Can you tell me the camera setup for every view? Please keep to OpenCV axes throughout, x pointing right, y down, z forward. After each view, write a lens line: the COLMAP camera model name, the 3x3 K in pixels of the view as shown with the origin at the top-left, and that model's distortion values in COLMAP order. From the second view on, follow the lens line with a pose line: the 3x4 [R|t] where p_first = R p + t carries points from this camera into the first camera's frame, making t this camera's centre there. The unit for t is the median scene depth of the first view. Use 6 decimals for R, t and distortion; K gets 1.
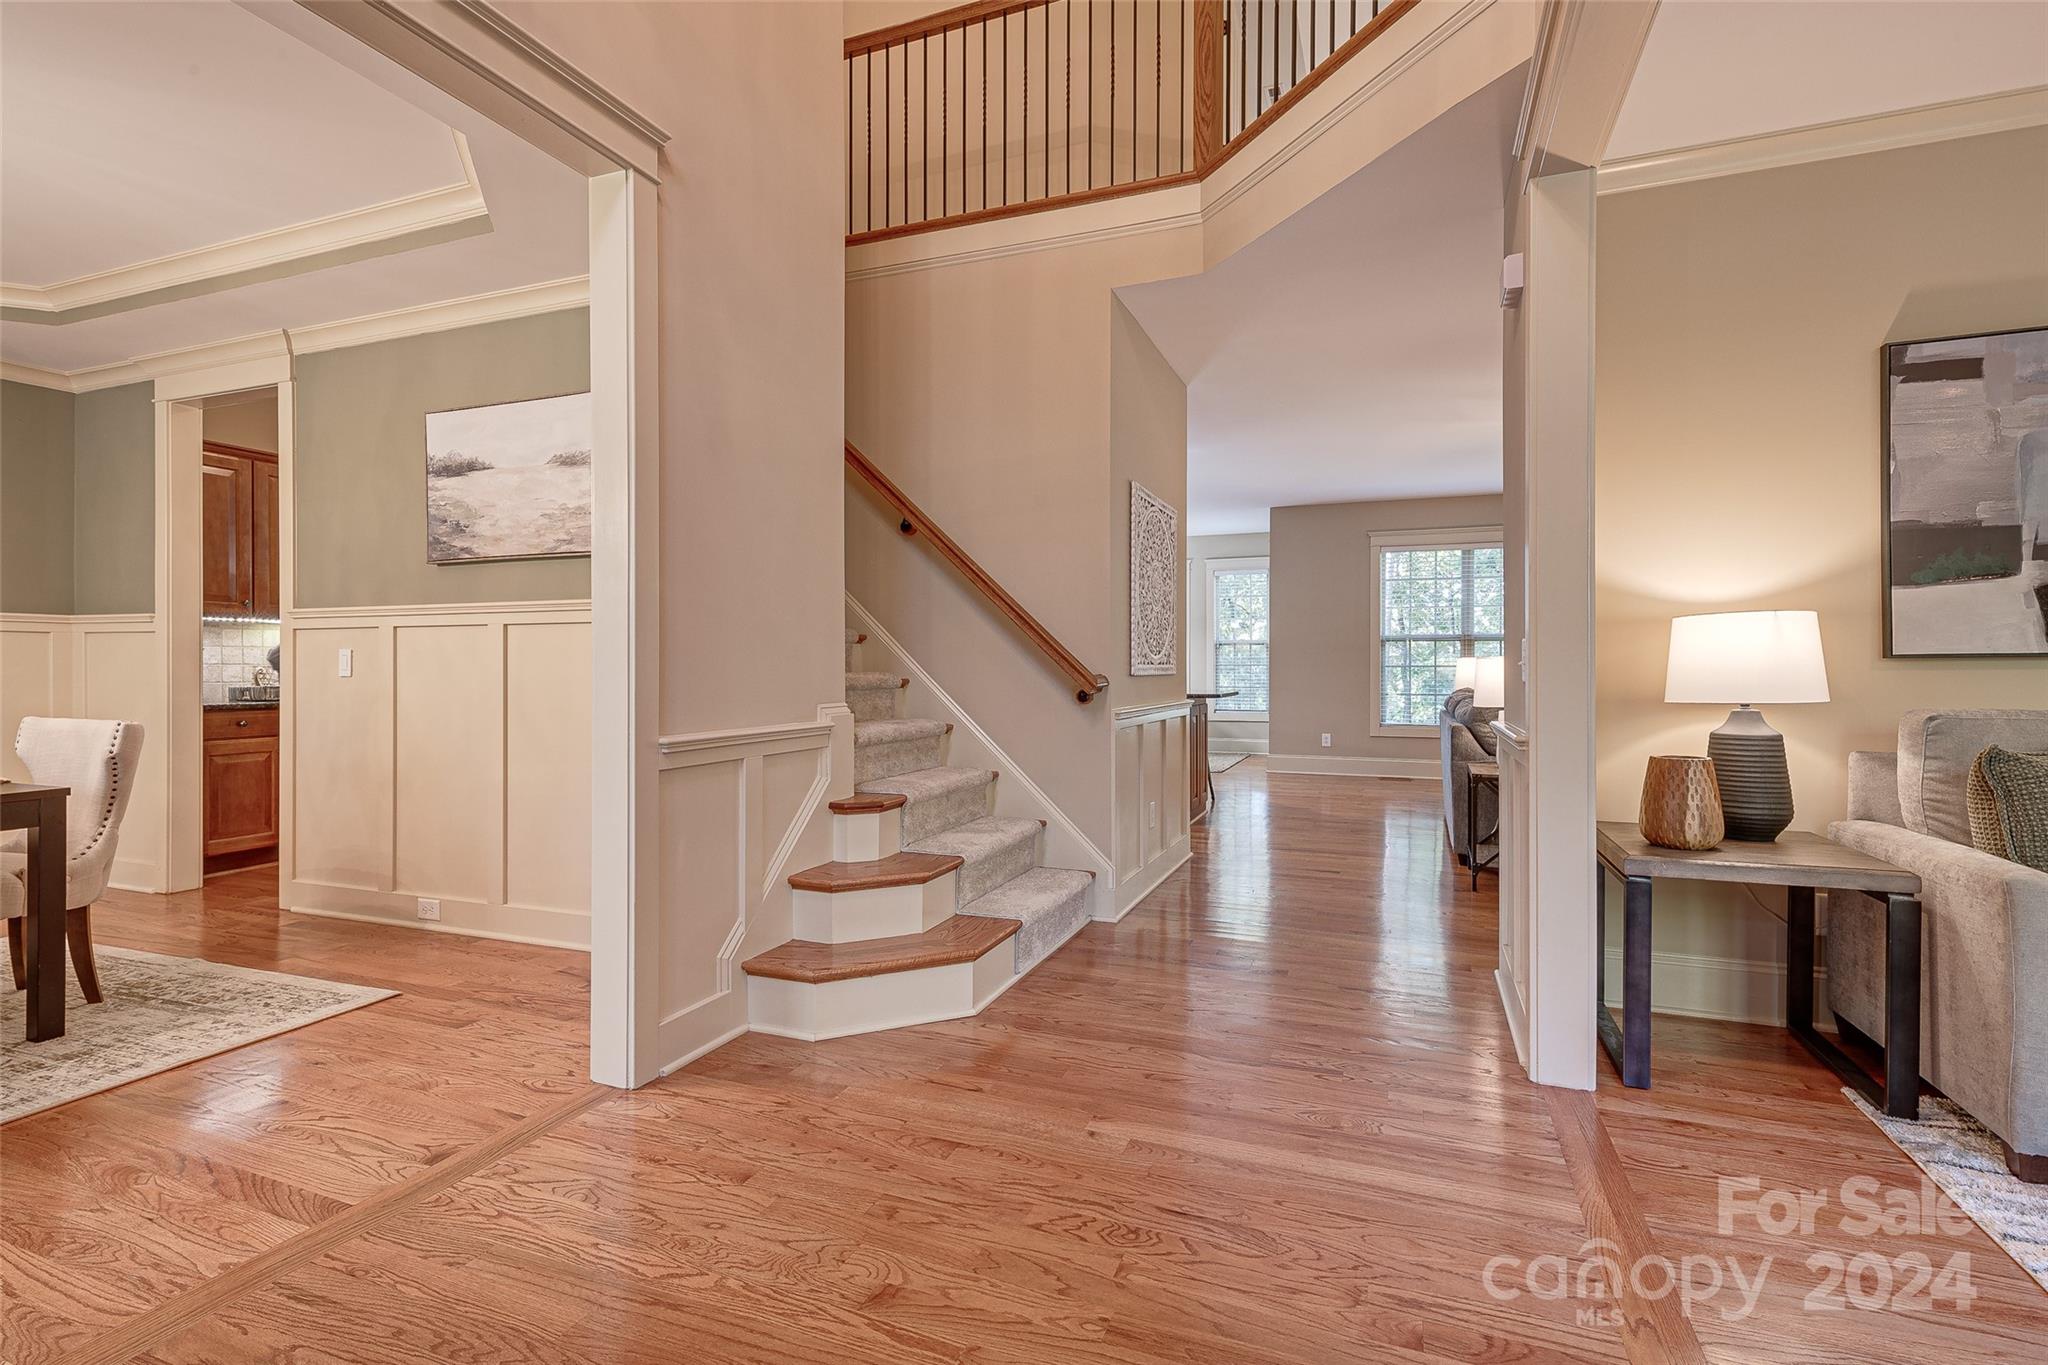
lens RADIAL K [[950.2, 0, 1028.9], [0, 950.2, 671.5], [0, 0, 1]] dist [0.017770, -0.006800]
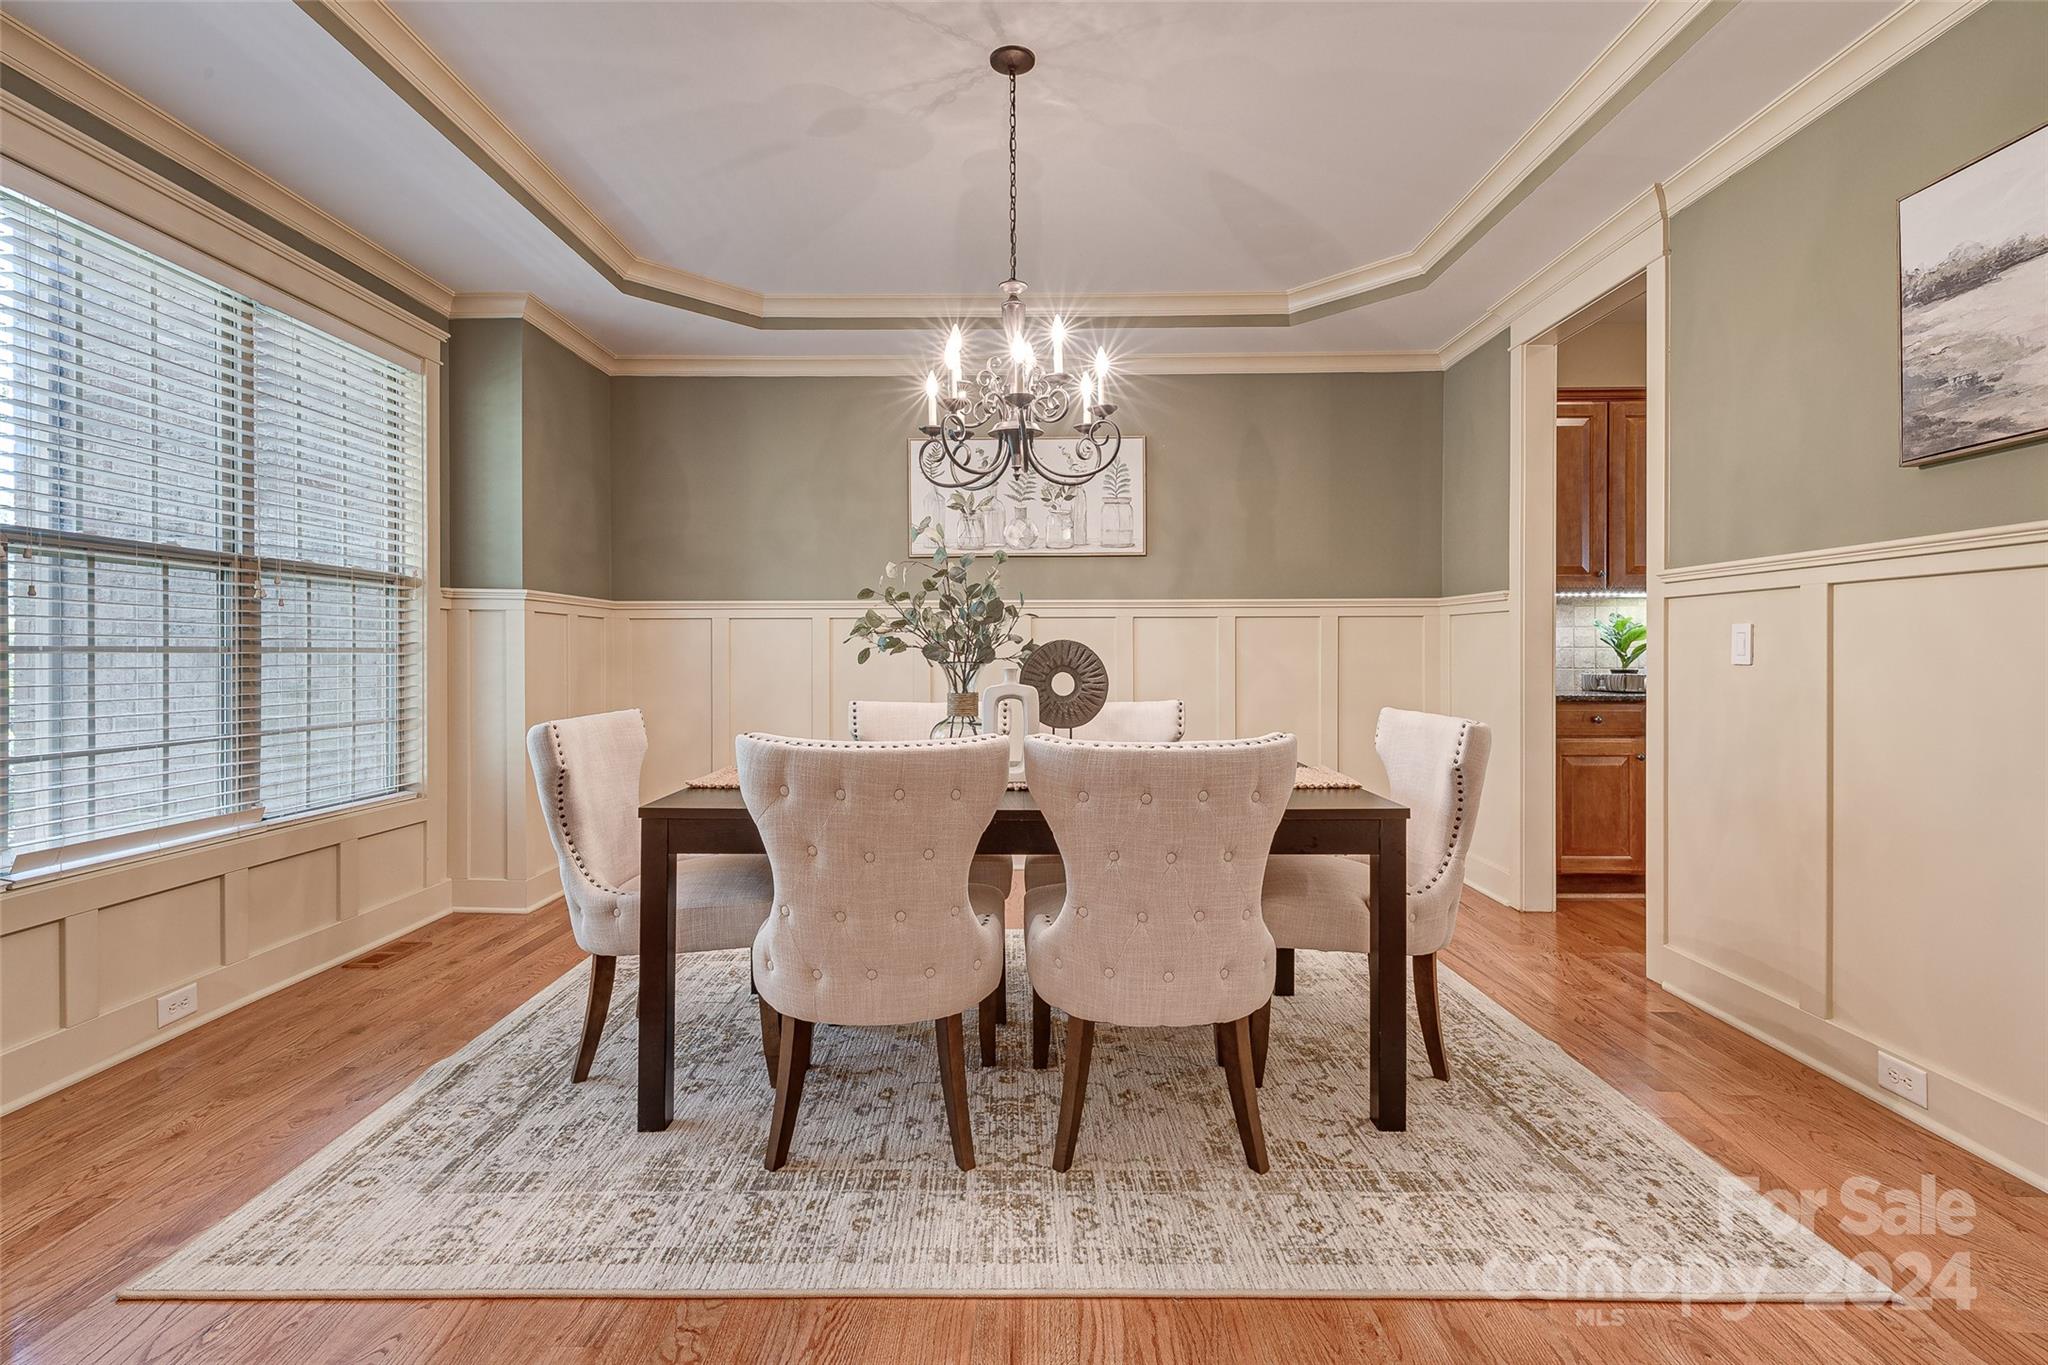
lens RADIAL K [[950.2, 0, 1033.0], [0, 950.2, 652.8], [0, 0, 1]] dist [0.017770, -0.006800]
pose [[0.354010, -0.000621, -0.935242, -0.272107], [-0.001664, 0.999998, -0.001293, -0.001256], [0.935240, 0.002014, 0.354008, 0.310878]]
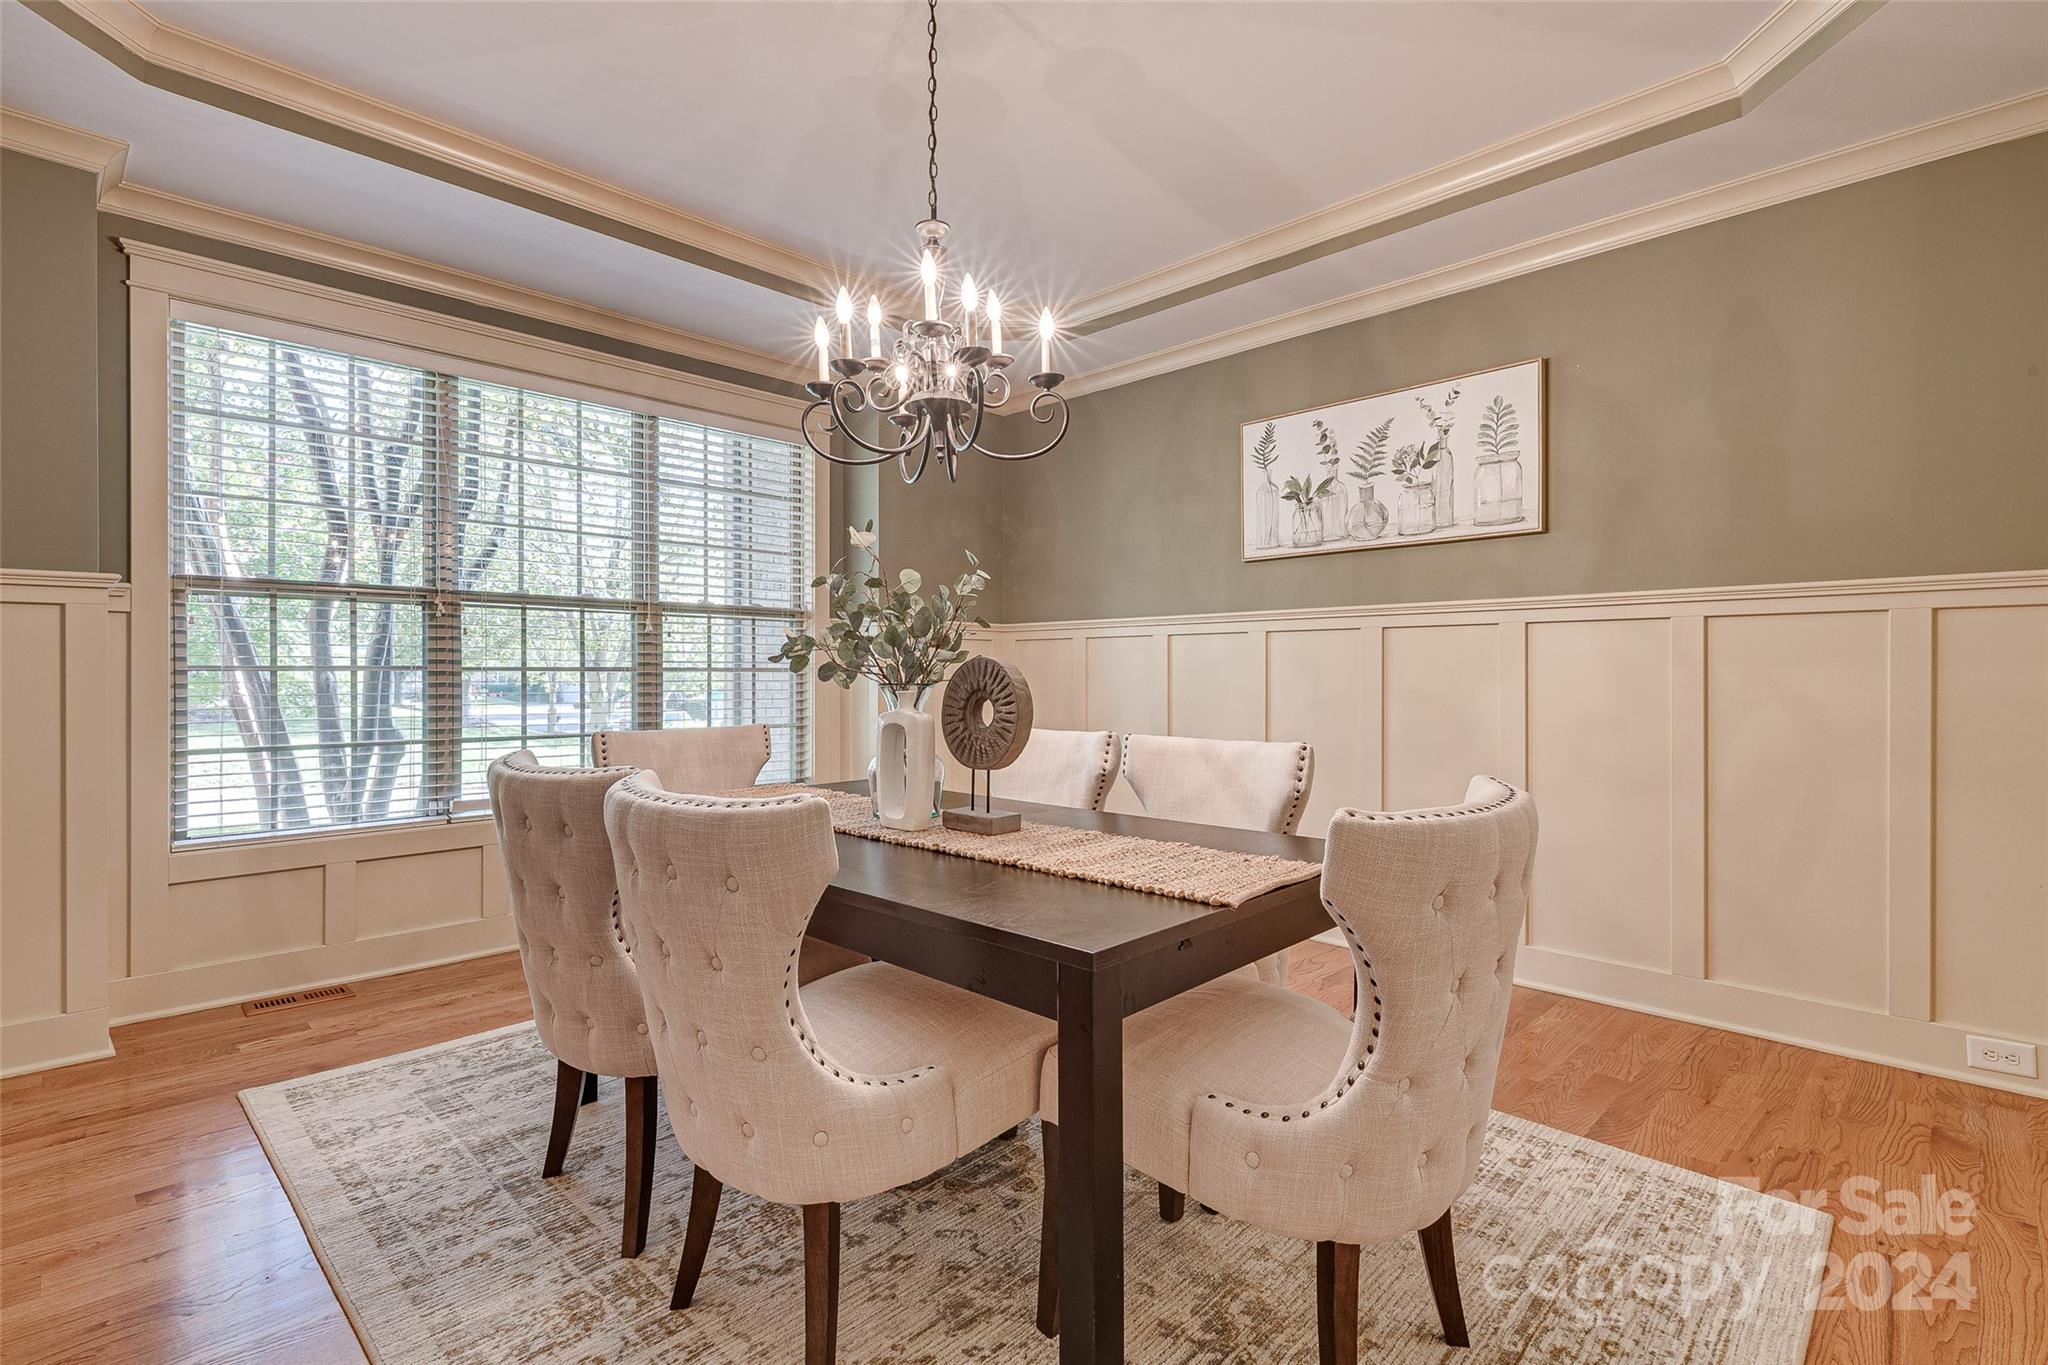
lens RADIAL K [[950.2, 0, 1027.7], [0, 950.2, 676.2], [0, 0, 1]] dist [0.017770, -0.006800]
pose [[-0.387448, 0.002855, -0.921887, -0.409940], [-0.004376, 0.999978, 0.004936, -0.003571], [0.921881, 0.005947, -0.387427, 0.781637]]
